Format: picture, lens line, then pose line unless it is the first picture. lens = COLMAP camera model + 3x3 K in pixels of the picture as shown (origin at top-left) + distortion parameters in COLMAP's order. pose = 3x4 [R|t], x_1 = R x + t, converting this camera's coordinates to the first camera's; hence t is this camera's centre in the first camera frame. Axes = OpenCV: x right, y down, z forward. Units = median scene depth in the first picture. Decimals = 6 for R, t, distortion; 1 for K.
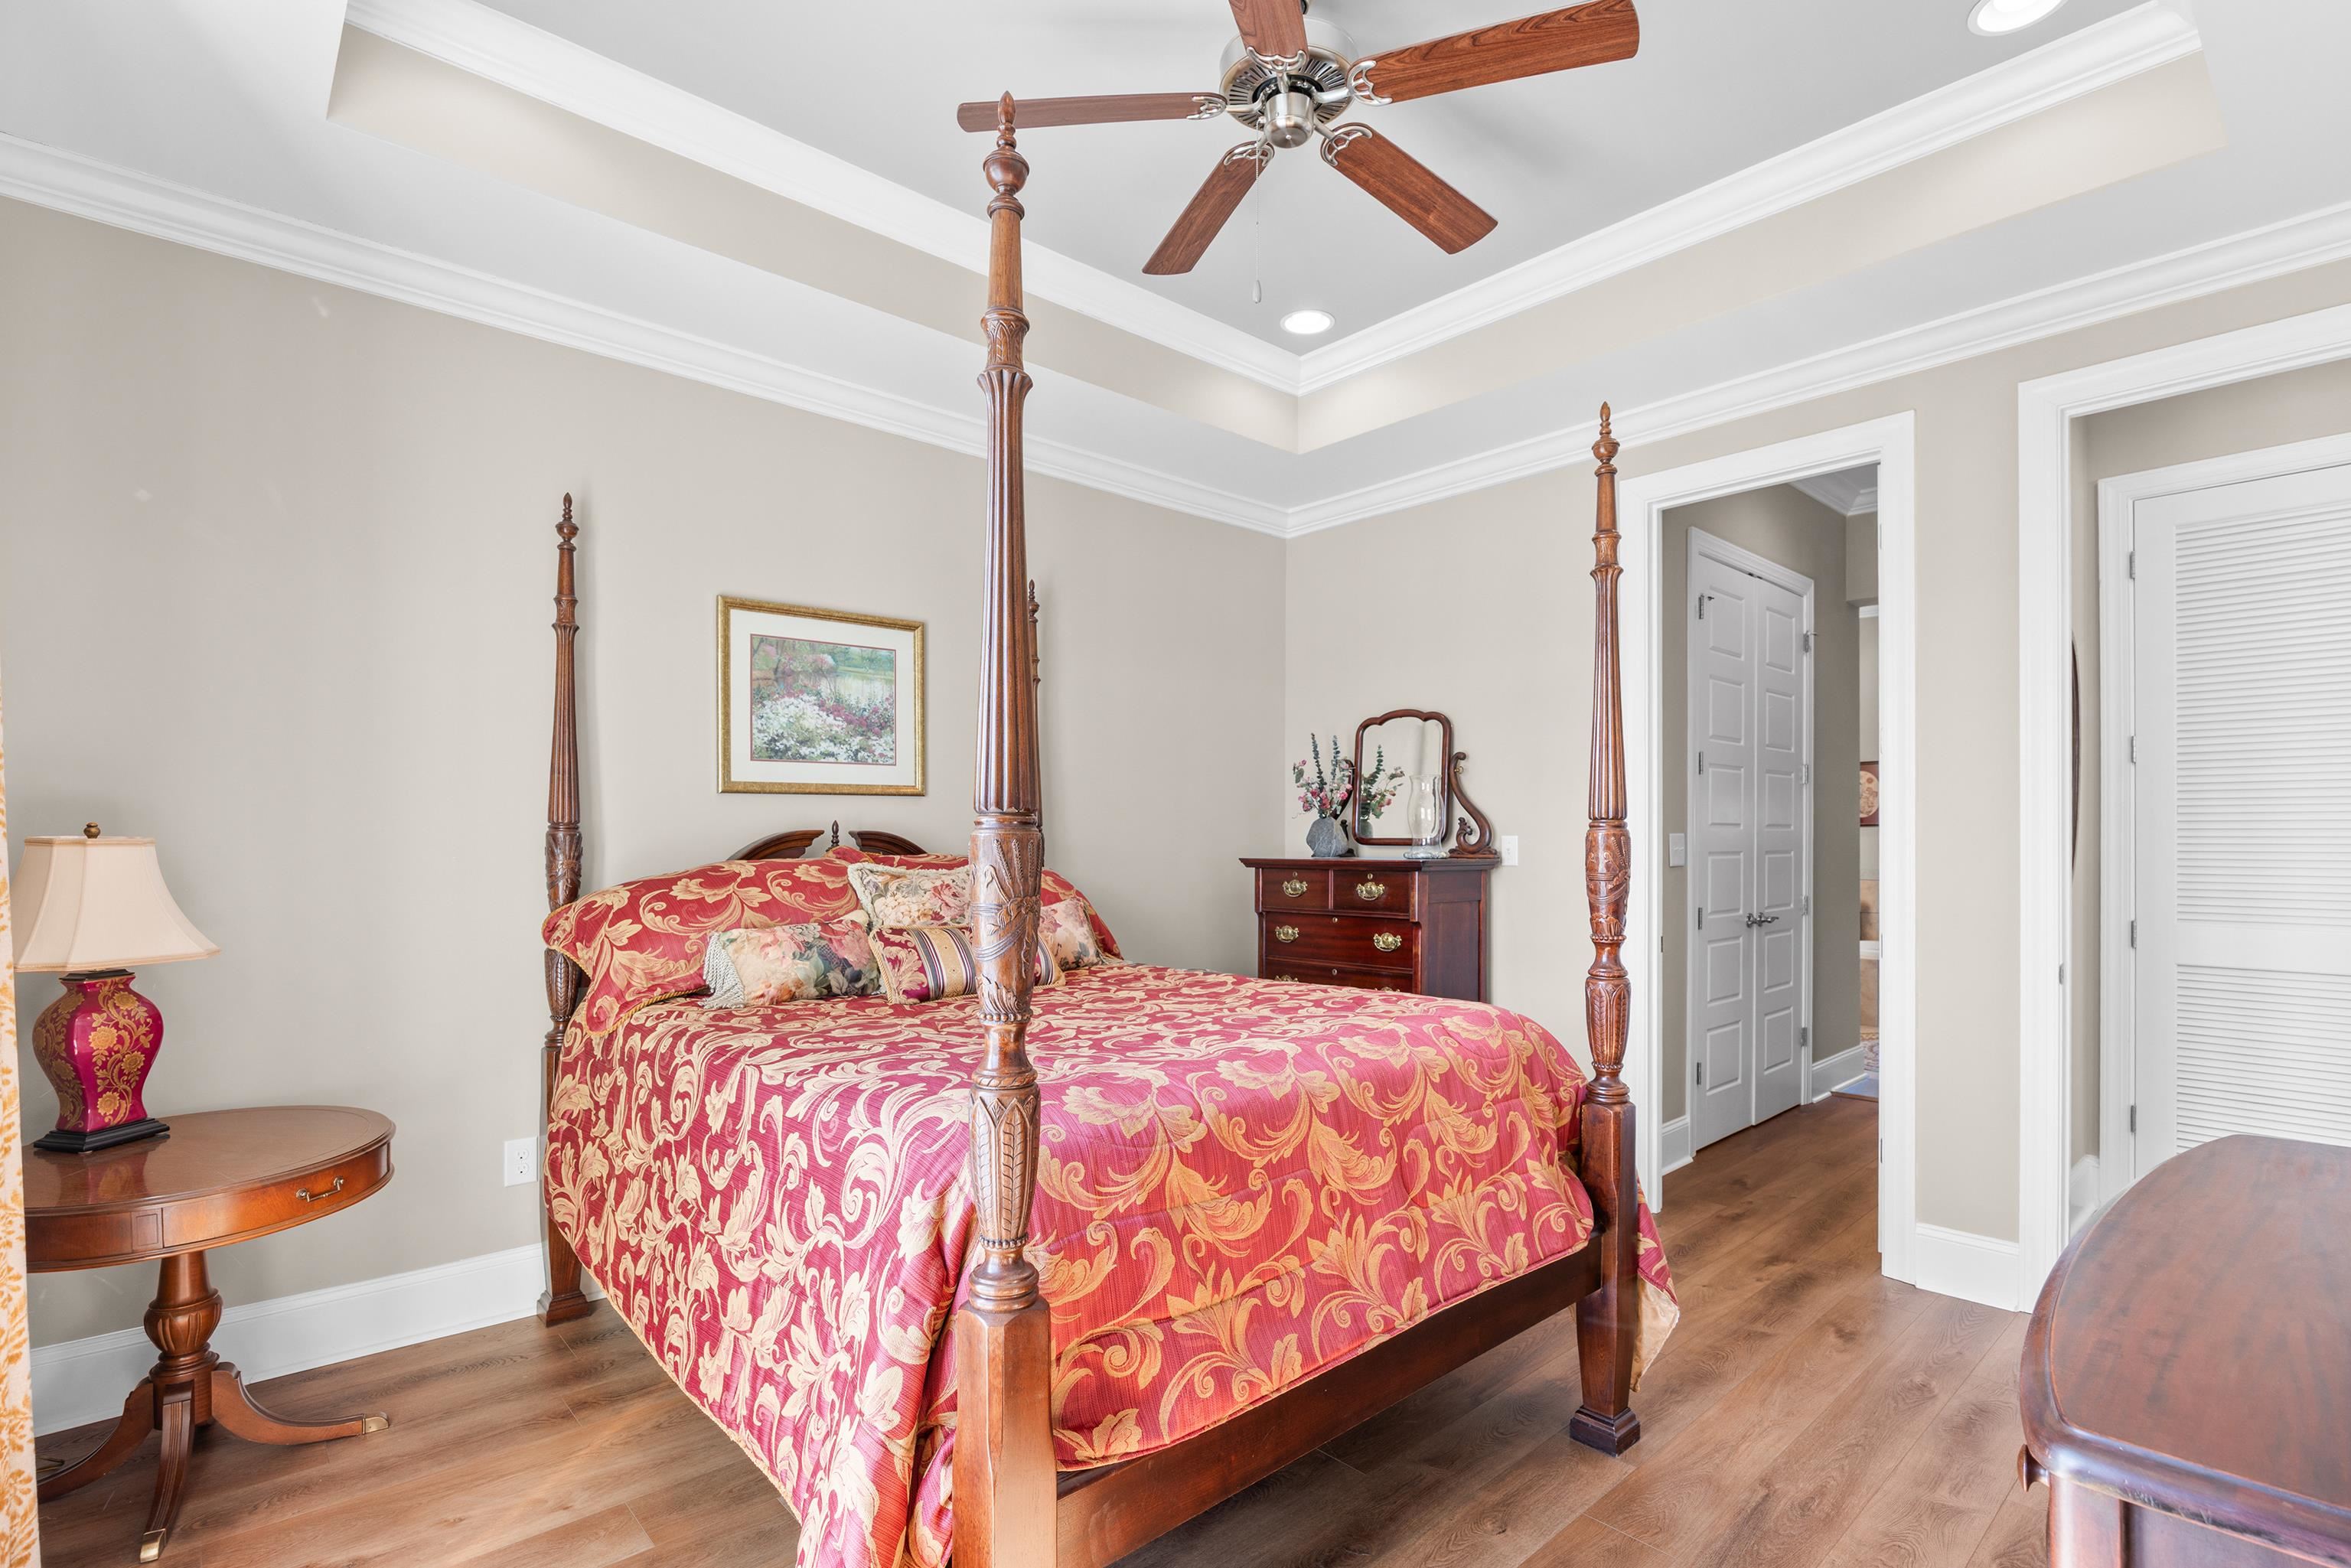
lens RADIAL K [[1148.7, 0, 1176.7], [0, 1148.7, 837.7], [0, 0, 1]] dist [0.000126, 0.000096]
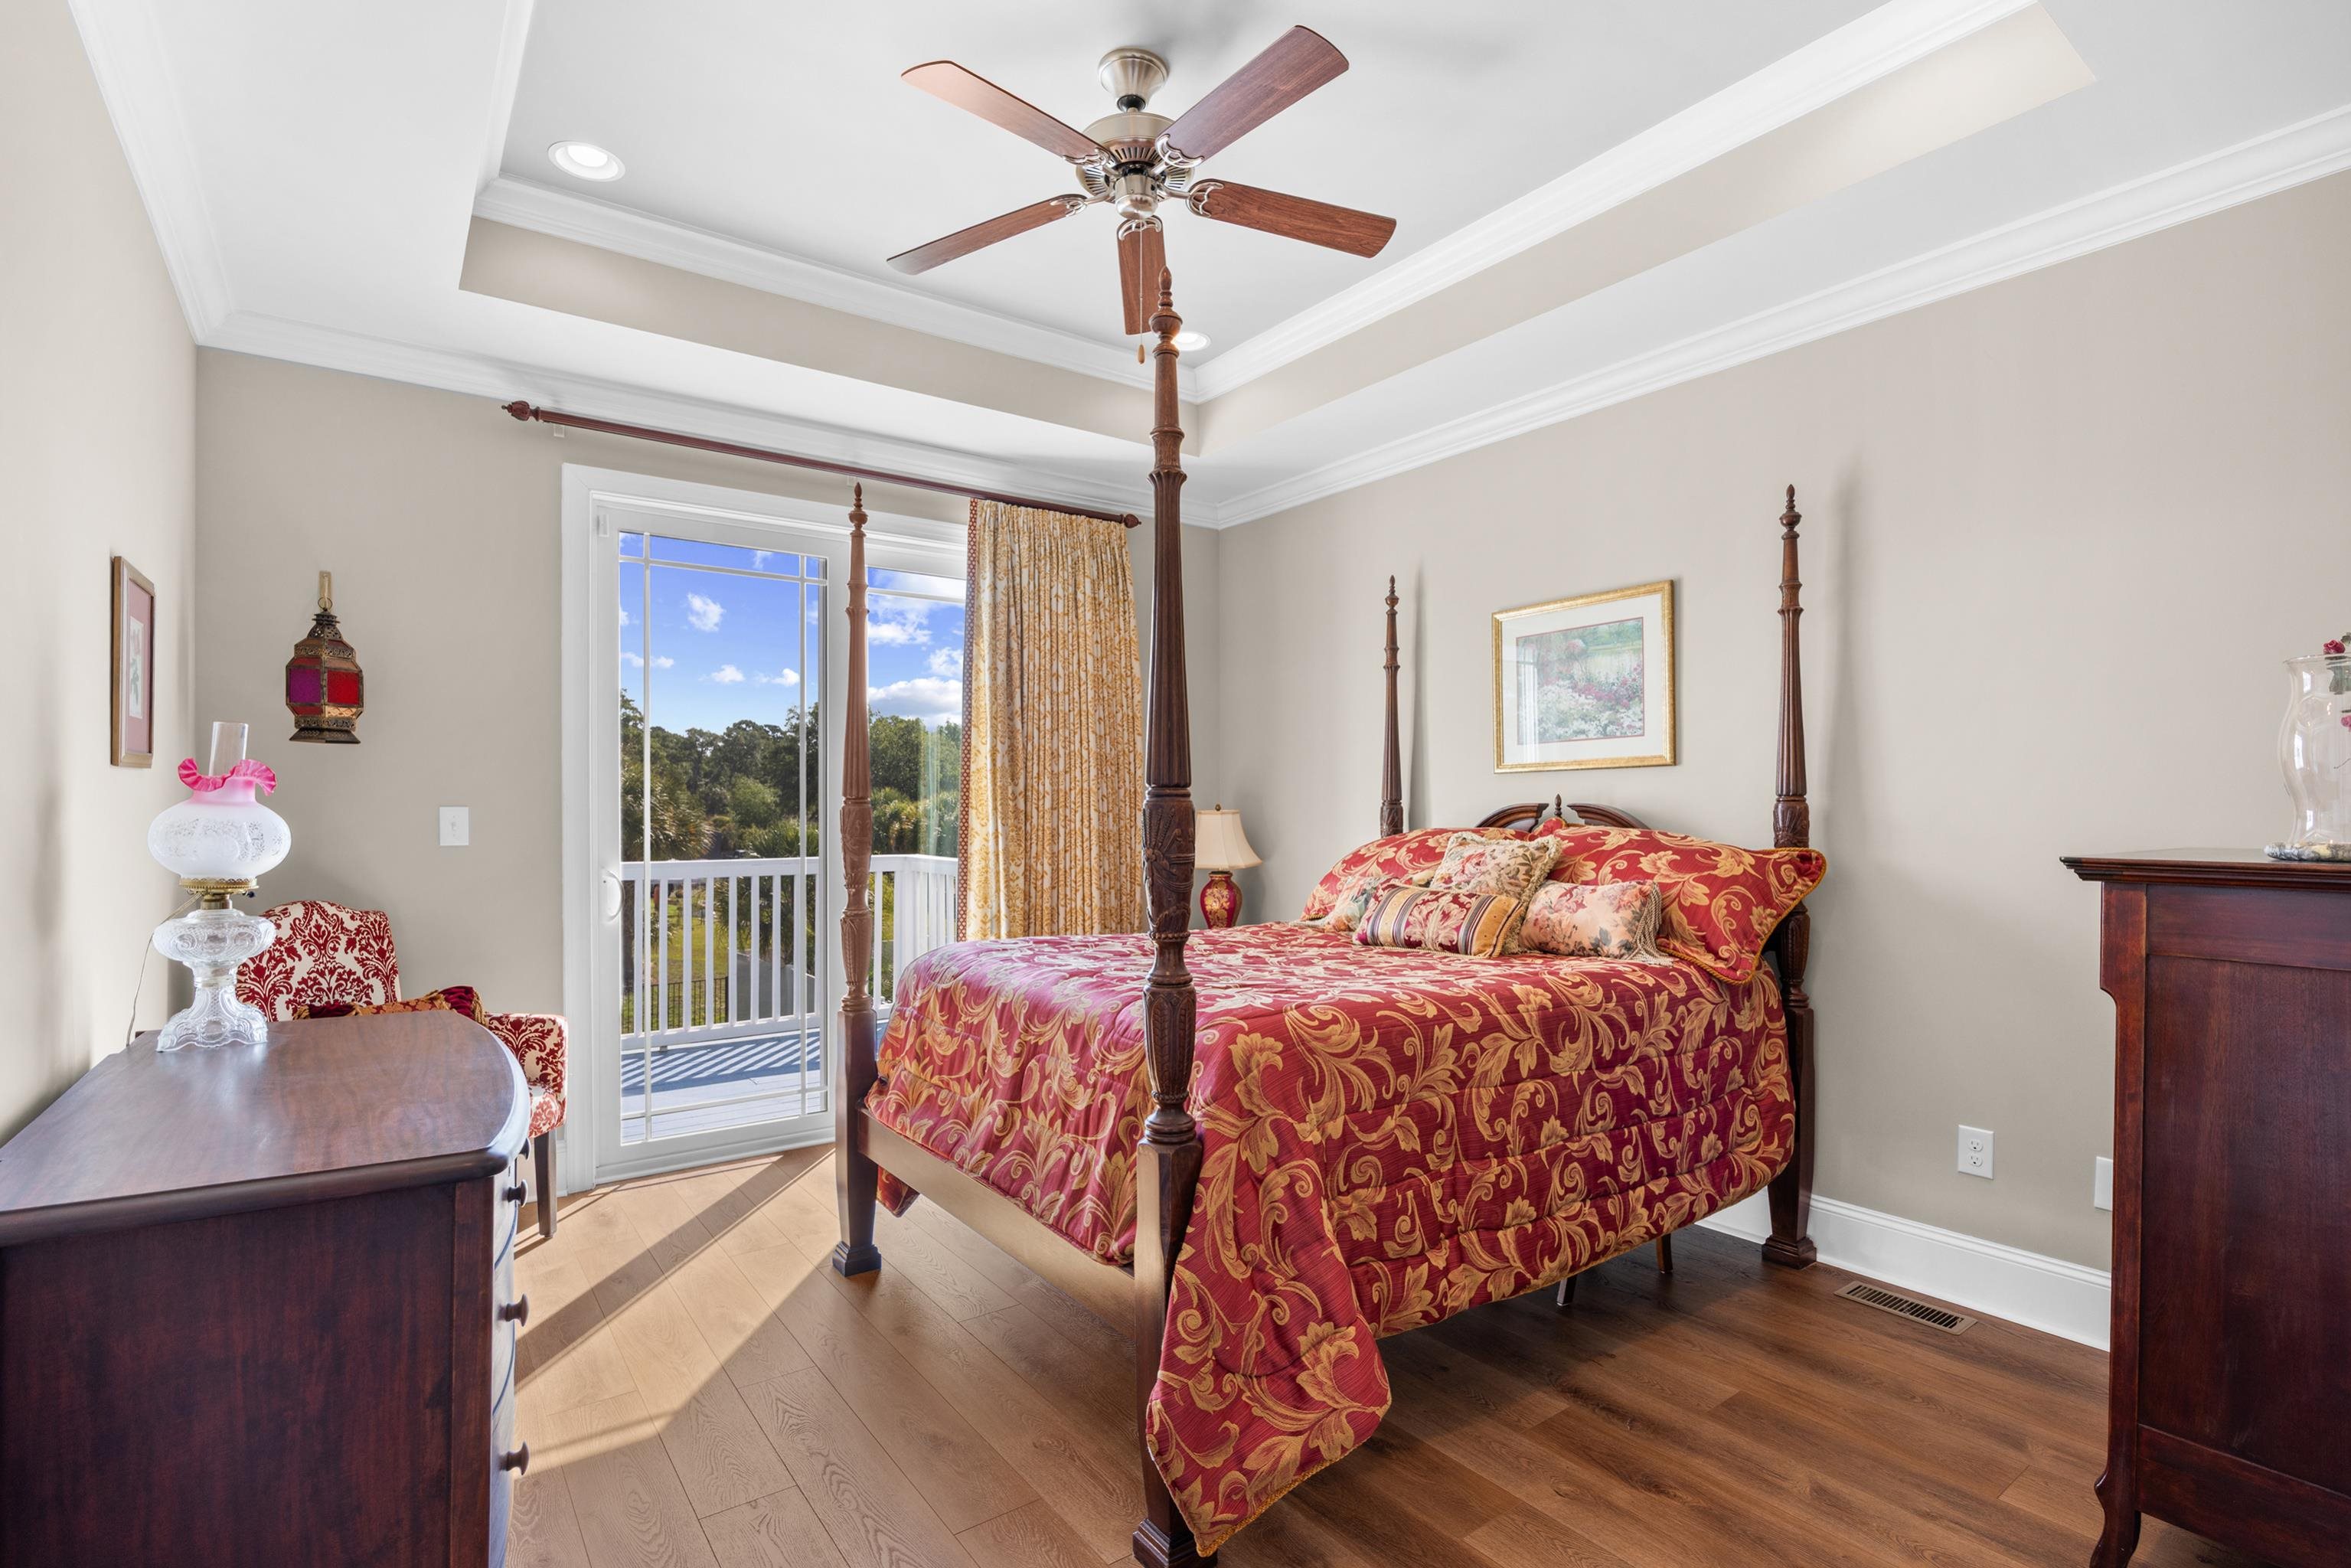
lens RADIAL K [[1148.8, 0, 1176.7], [0, 1148.8, 837.7], [0, 0, 1]] dist [0.000126, 0.000096]
pose [[-0.125301, 0.024752, -0.991810, 0.809446], [0.003310, 0.999694, 0.024531, -0.001393], [0.992113, -0.000209, -0.125344, 0.759114]]
